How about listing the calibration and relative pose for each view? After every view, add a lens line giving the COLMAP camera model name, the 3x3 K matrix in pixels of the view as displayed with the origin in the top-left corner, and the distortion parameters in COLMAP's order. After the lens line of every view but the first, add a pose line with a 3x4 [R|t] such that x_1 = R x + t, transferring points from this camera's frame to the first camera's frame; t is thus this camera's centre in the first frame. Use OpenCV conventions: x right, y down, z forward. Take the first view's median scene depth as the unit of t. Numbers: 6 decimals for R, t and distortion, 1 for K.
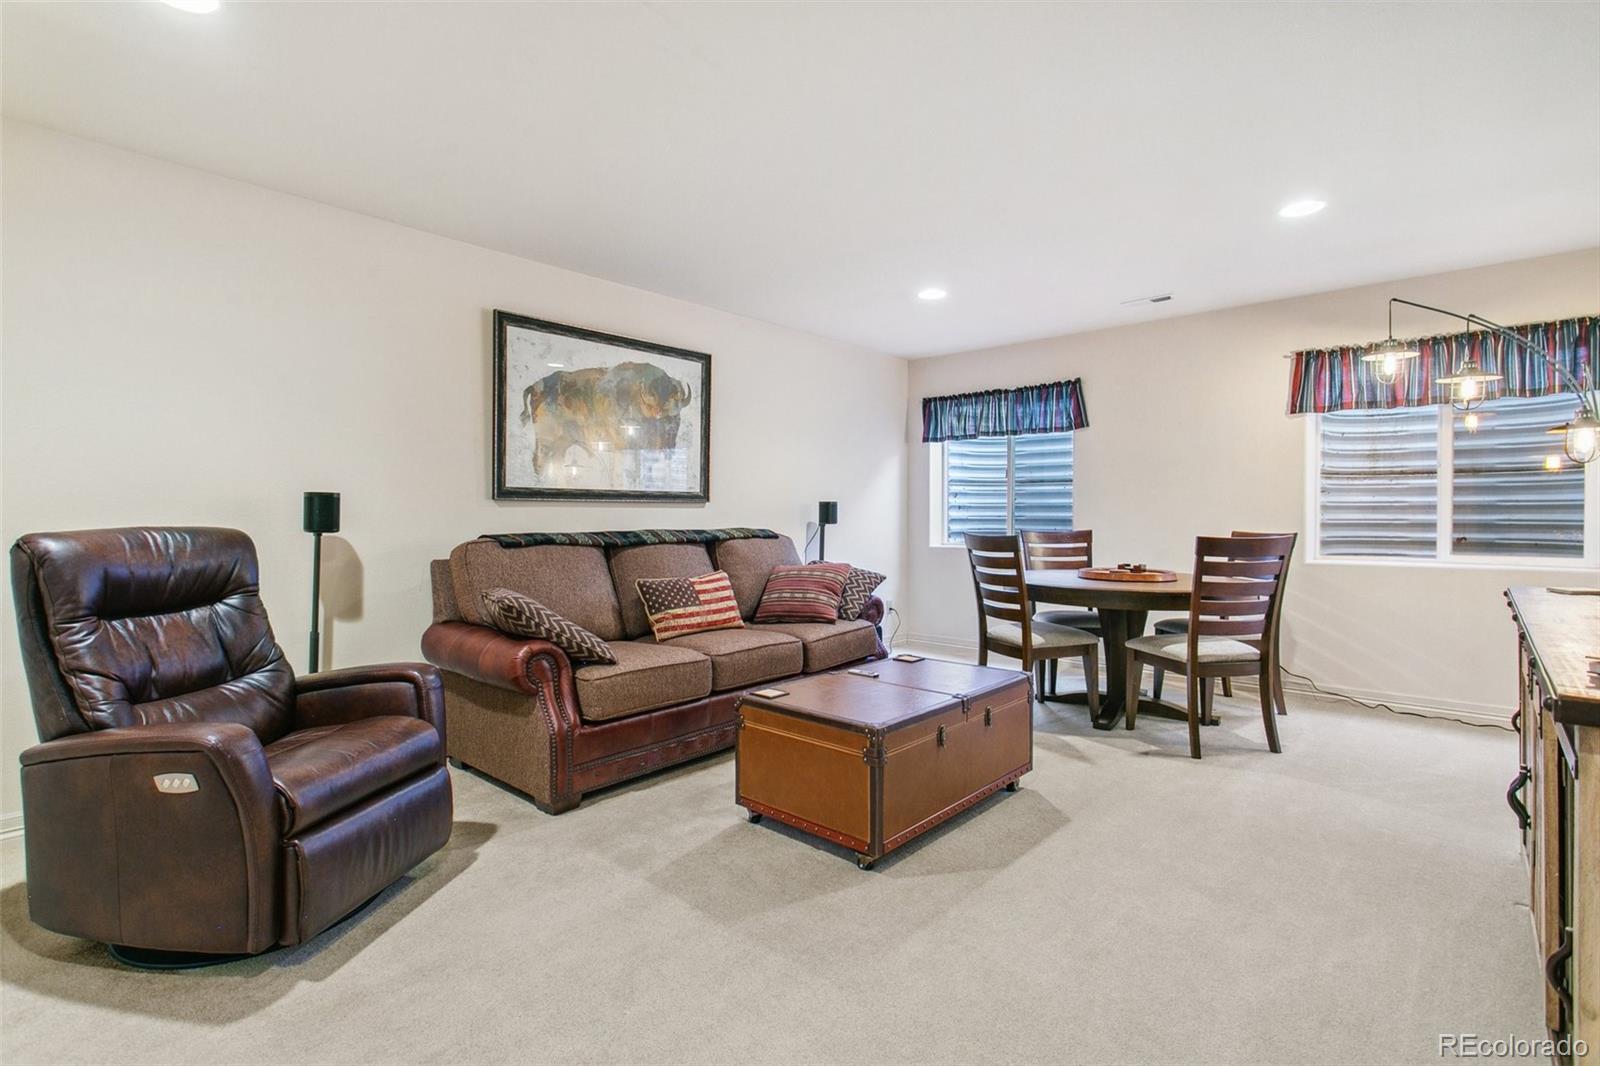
lens RADIAL K [[753.9, 0, 792.0], [0, 753.9, 522.2], [0, 0, 1]] dist [0.004201, 0.001321]
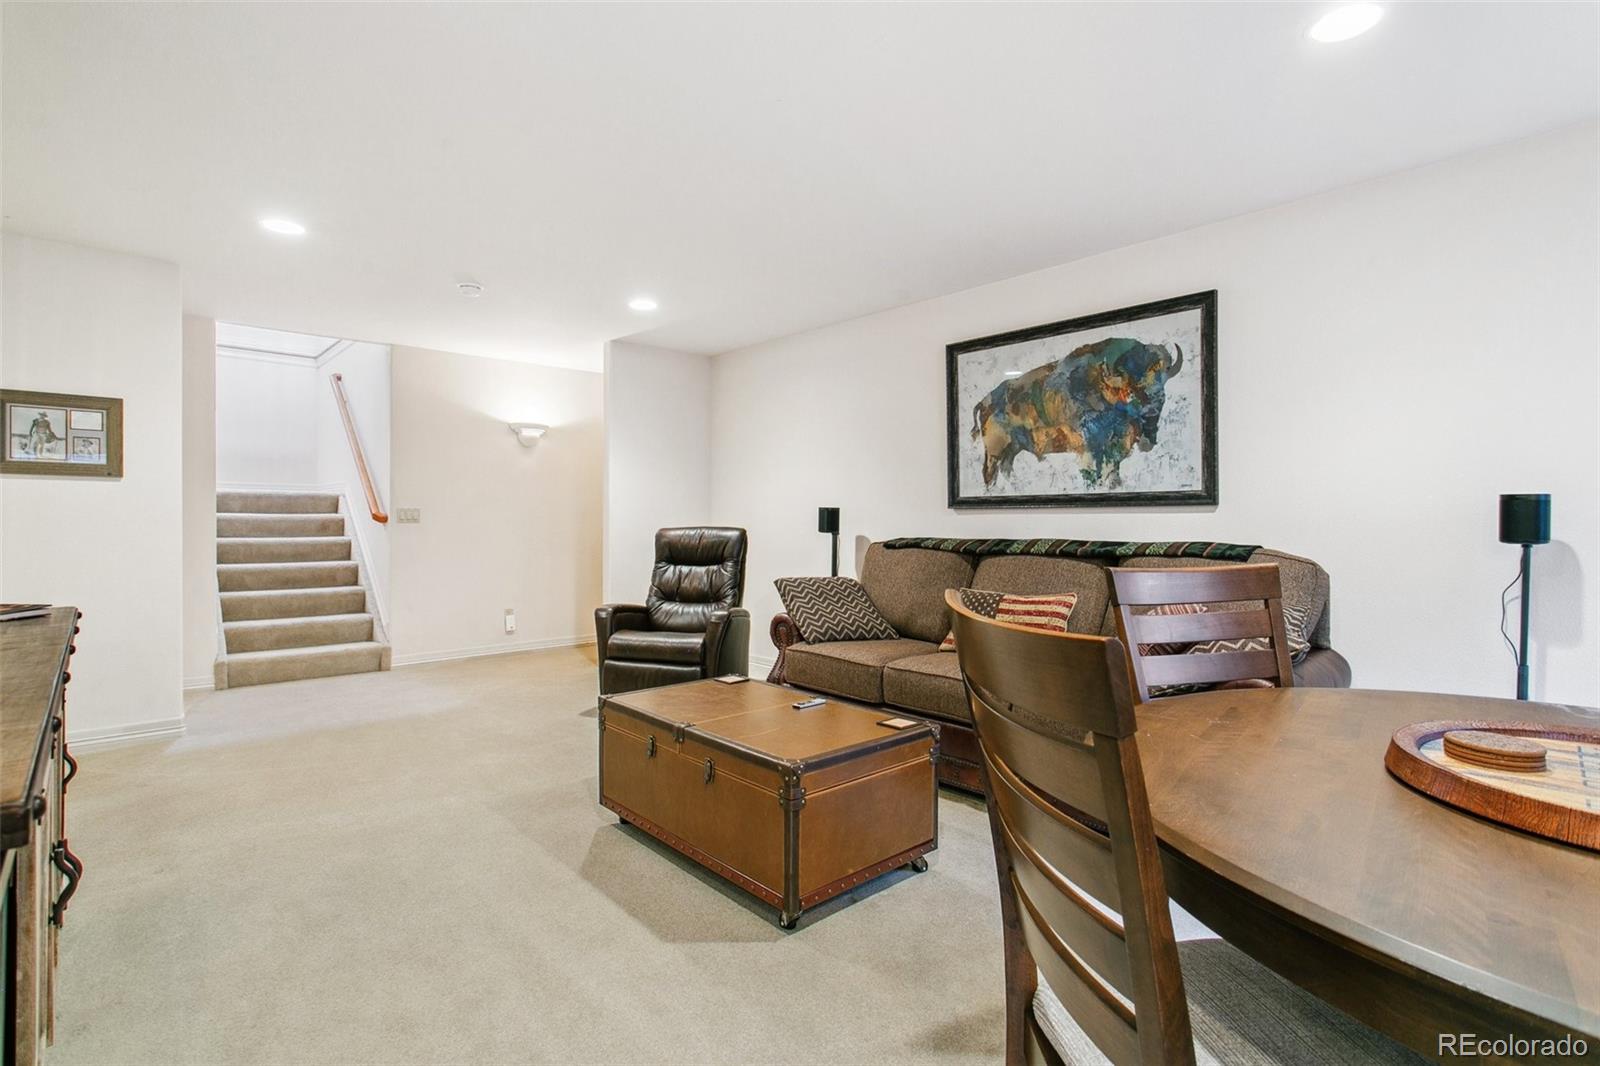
lens RADIAL K [[753.9, 0, 792.2], [0, 753.9, 530.0], [0, 0, 1]] dist [0.004201, 0.001321]
pose [[-0.091324, 0.013294, -0.995732, 0.698106], [-0.011191, 0.999834, 0.014376, -0.009655], [0.995758, 0.012456, -0.091160, 0.767188]]
